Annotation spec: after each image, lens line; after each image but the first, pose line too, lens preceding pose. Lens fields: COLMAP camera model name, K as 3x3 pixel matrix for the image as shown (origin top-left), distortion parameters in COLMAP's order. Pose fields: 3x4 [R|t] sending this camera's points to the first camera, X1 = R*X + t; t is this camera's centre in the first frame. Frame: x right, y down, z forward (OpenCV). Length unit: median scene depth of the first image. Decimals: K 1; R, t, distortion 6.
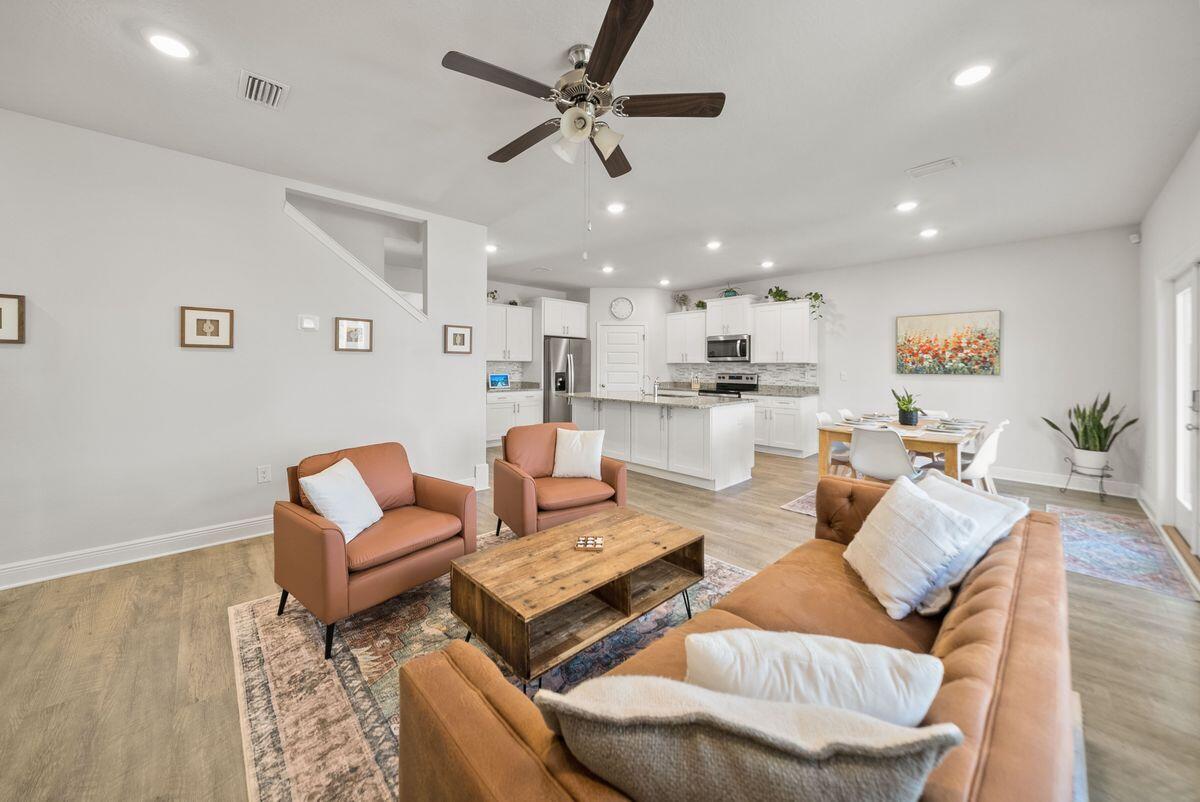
lens RADIAL K [[429.6, 0, 586.2], [0, 429.6, 365.5], [0, 0, 1]] dist [-0.001211, -0.000109]
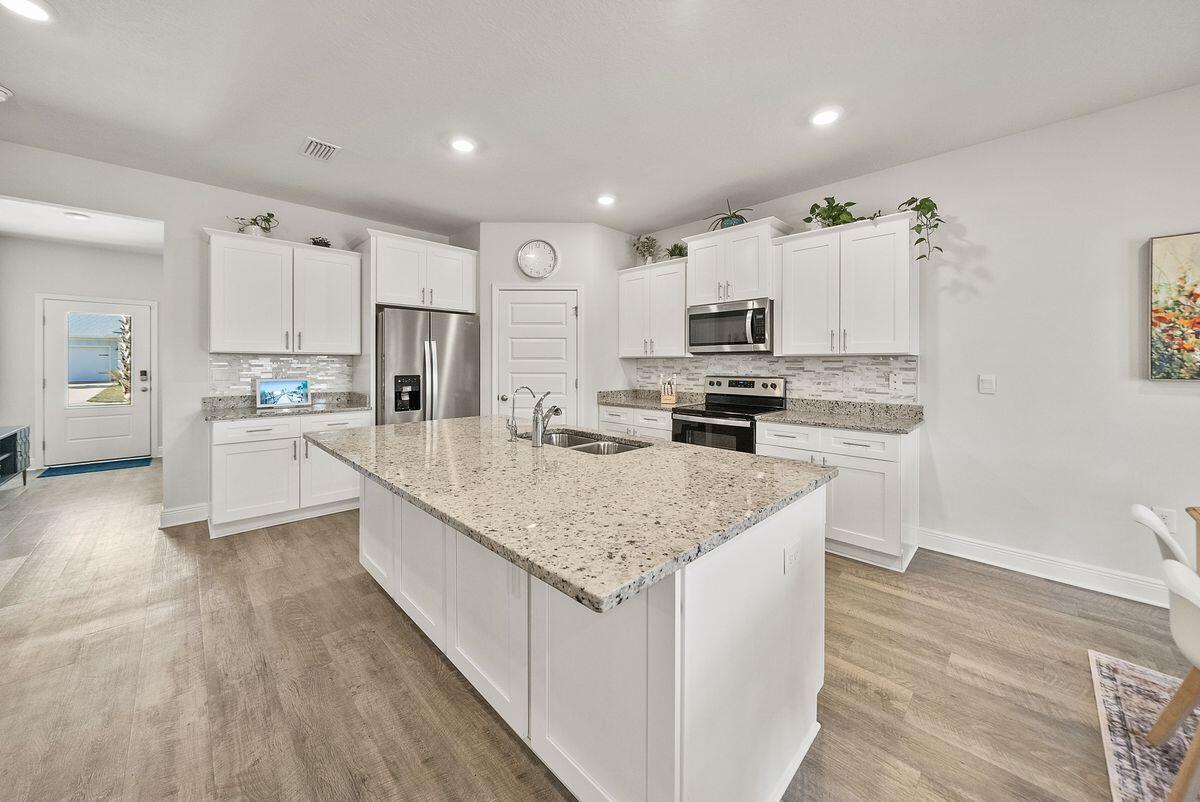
lens RADIAL K [[429.6, 0, 586.2], [0, 429.6, 365.5], [0, 0, 1]] dist [-0.001211, -0.000109]
pose [[0.999897, -0.002809, 0.014045, 0.150877], [0.002712, 0.999972, 0.006915, 0.001478], [-0.014064, -0.006877, 0.999877, 0.479751]]
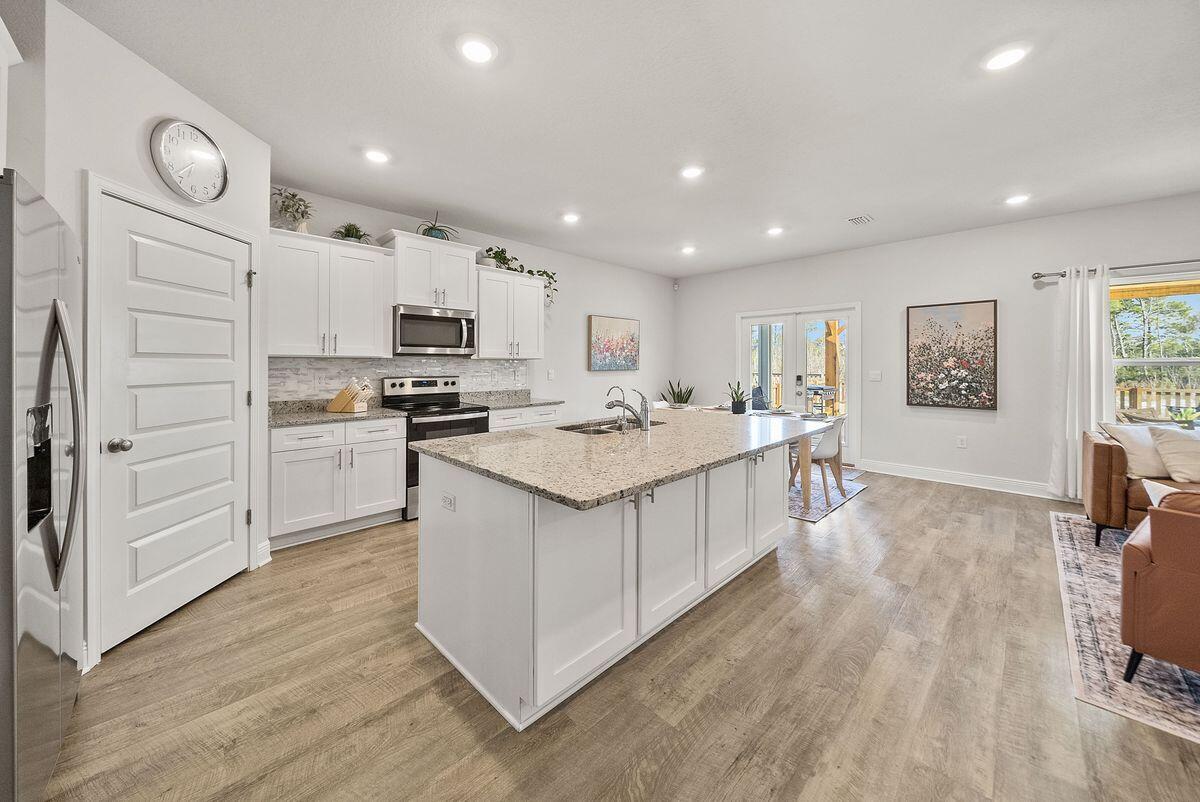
lens RADIAL K [[429.6, 0, 586.2], [0, 429.6, 365.5], [0, 0, 1]] dist [-0.001211, -0.000109]
pose [[-0.019984, -0.007936, 0.999769, -0.225794], [-0.003582, 0.999963, 0.007866, -0.000876], [-0.999794, -0.003424, -0.020012, 0.805946]]
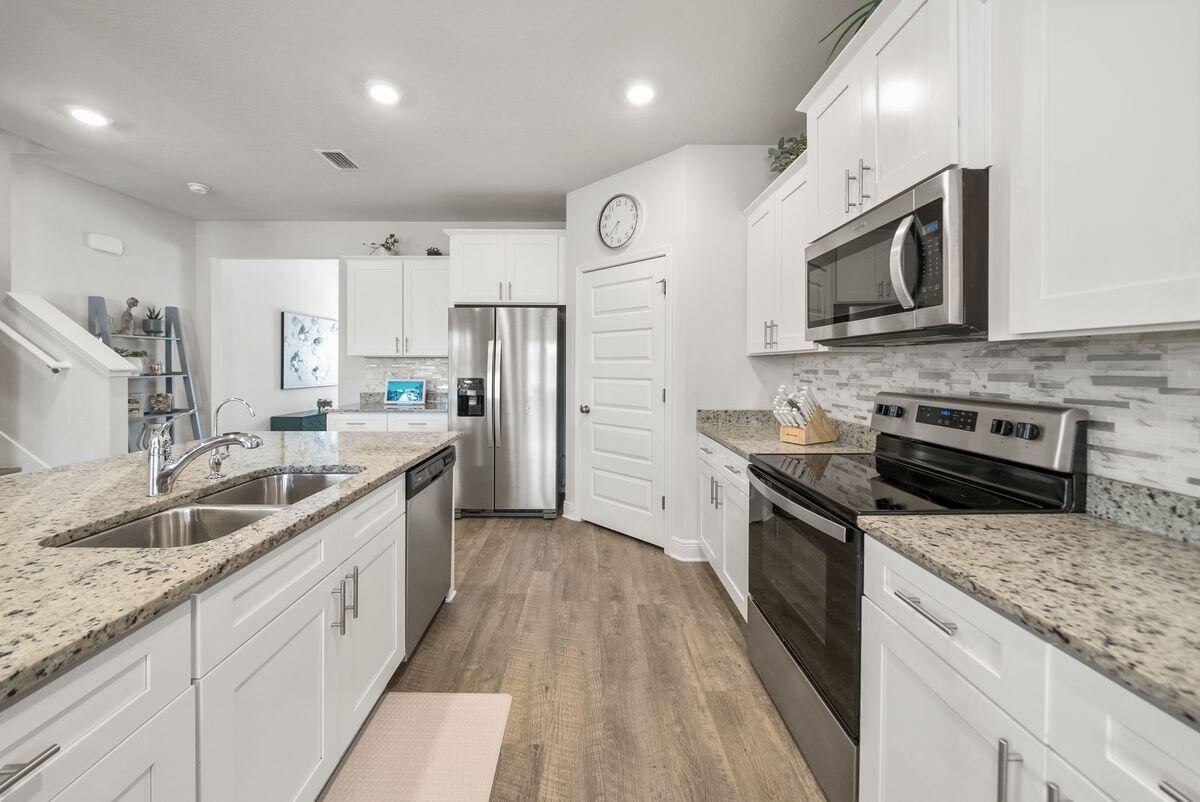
lens RADIAL K [[429.6, 0, 586.2], [0, 429.6, 365.5], [0, 0, 1]] dist [-0.001211, -0.000109]
pose [[0.730484, -0.003590, -0.682920, 0.365537], [0.002605, 0.999994, -0.002471, 0.003663], [0.682925, 0.000025, 0.730489, 0.741075]]
